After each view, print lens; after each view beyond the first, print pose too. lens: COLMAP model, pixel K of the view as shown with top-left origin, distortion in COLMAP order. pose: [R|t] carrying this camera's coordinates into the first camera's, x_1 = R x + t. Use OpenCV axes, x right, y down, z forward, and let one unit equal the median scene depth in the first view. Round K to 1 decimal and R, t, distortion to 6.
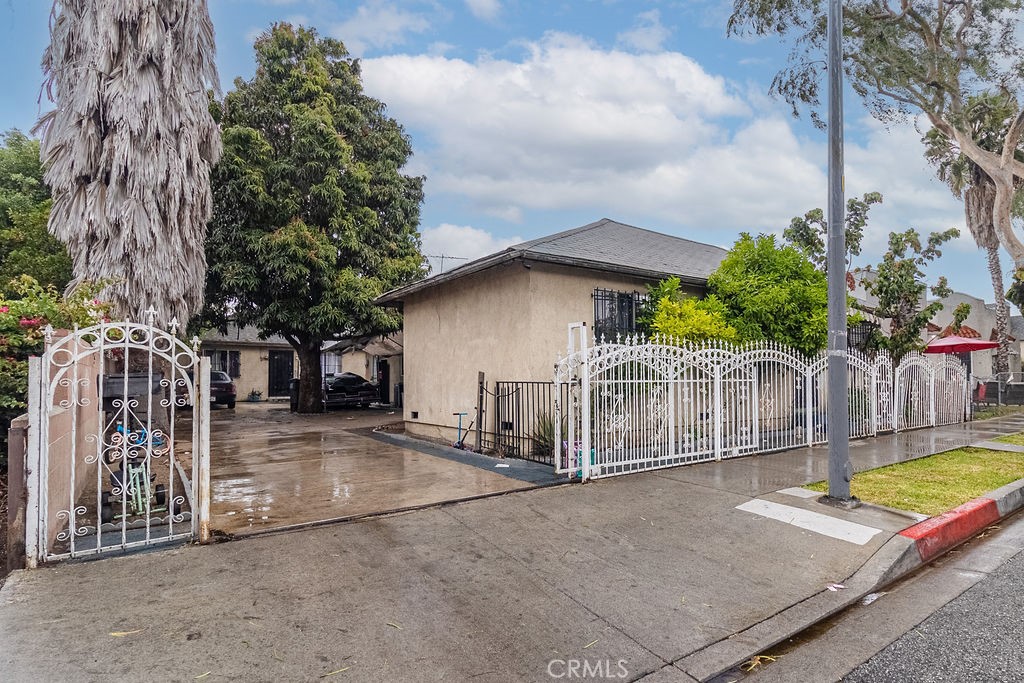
lens RADIAL K [[490.0, 0, 493.6], [0, 490.0, 340.4], [0, 0, 1]] dist [-0.002605, -0.000322]
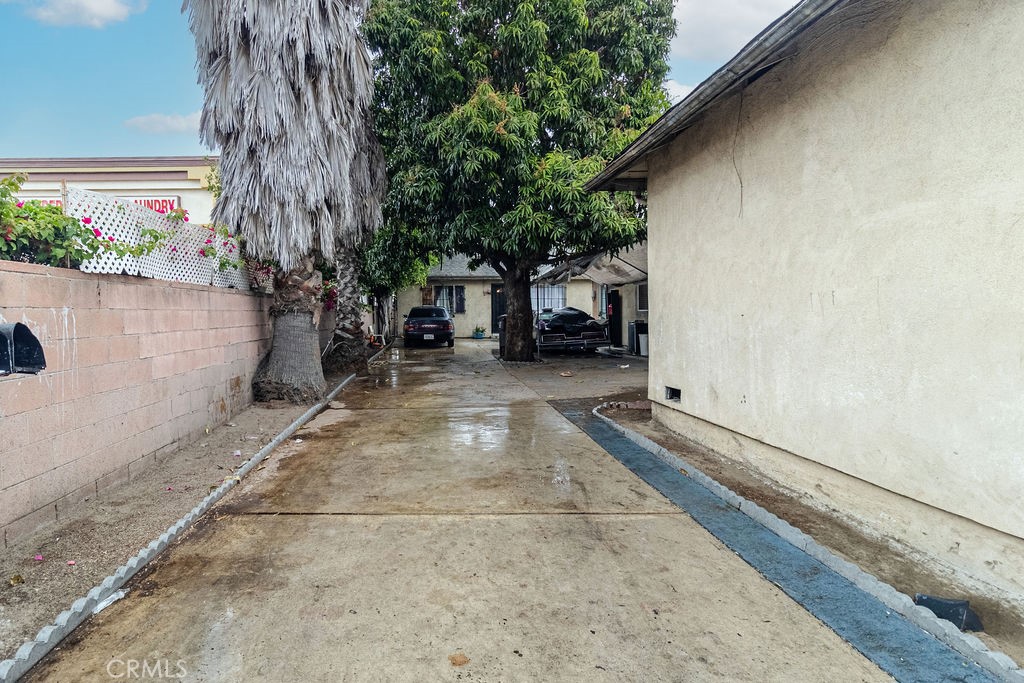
lens RADIAL K [[490.0, 0, 493.6], [0, 490.0, 340.4], [0, 0, 1]] dist [-0.002605, -0.000322]
pose [[0.893665, 0.019589, -0.448307, -0.074205], [0.041860, 0.991051, 0.126750, 0.019332], [0.446778, -0.132038, 0.884847, 0.352034]]
